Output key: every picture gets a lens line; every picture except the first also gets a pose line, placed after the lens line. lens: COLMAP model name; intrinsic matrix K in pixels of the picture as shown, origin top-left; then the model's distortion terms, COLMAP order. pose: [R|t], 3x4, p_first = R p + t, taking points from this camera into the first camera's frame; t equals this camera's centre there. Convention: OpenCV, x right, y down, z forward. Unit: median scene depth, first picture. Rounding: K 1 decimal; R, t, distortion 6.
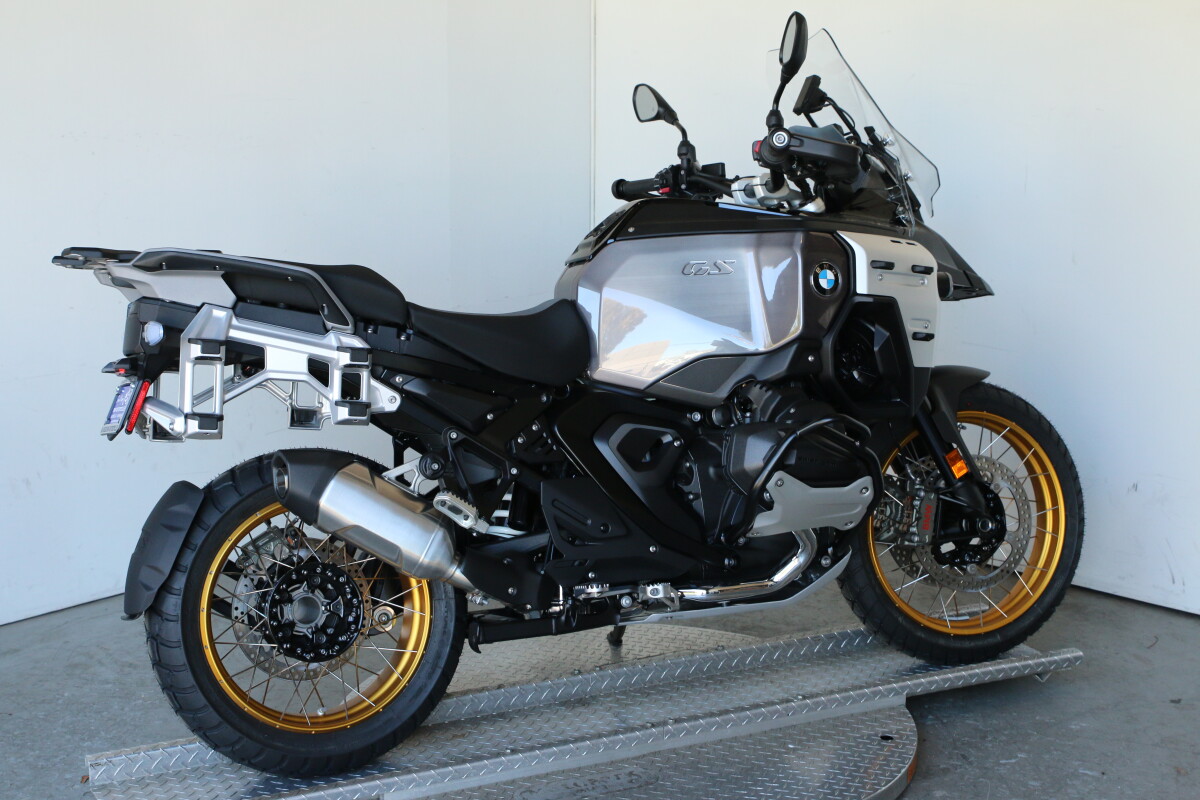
lens RADIAL K [[1961.8, 0, 600.0], [0, 1961.8, 400.0], [0, 0, 1]] dist [-0.018440, 0.021774]
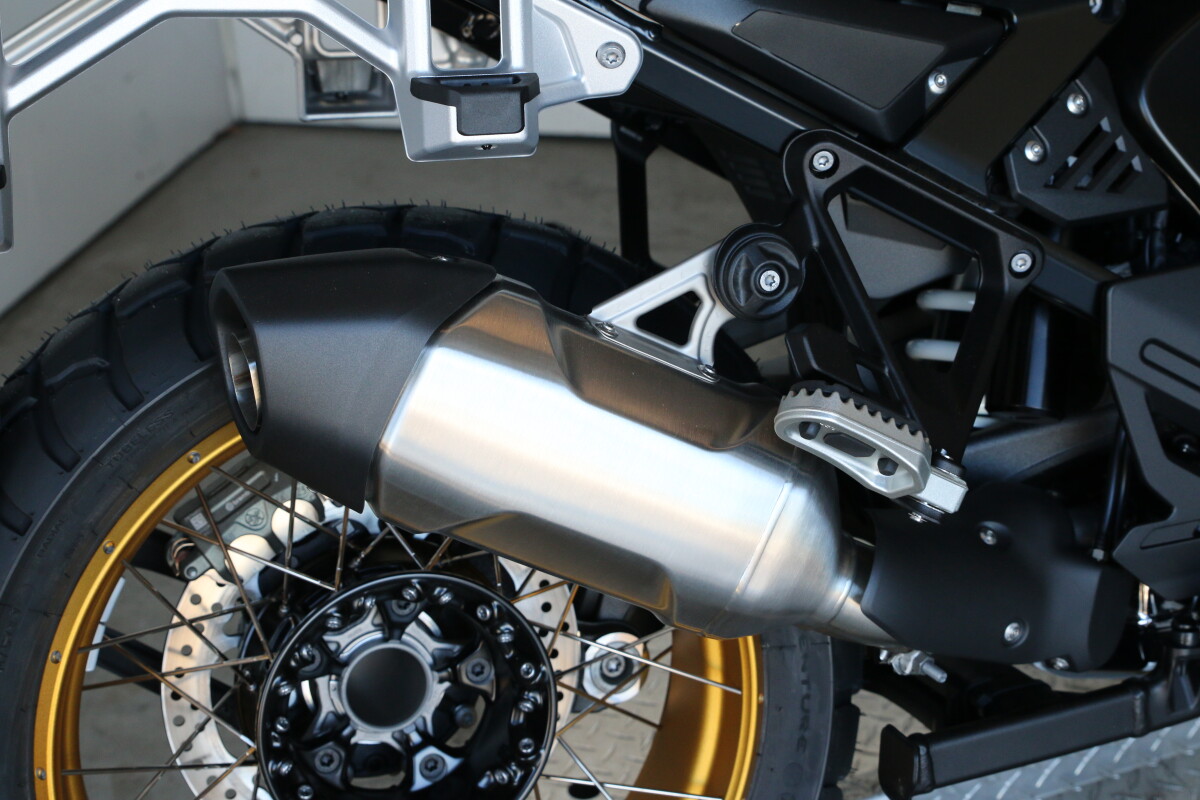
lens RADIAL K [[2211.8, 0, 600.0], [0, 2211.8, 400.0], [0, 0, 1]] dist [-0.044328, -0.041085]
pose [[0.994205, -0.025483, -0.104435, -0.074876], [0.051322, 0.966149, 0.252829, -0.033229], [0.094457, -0.256724, 0.961858, 0.673400]]
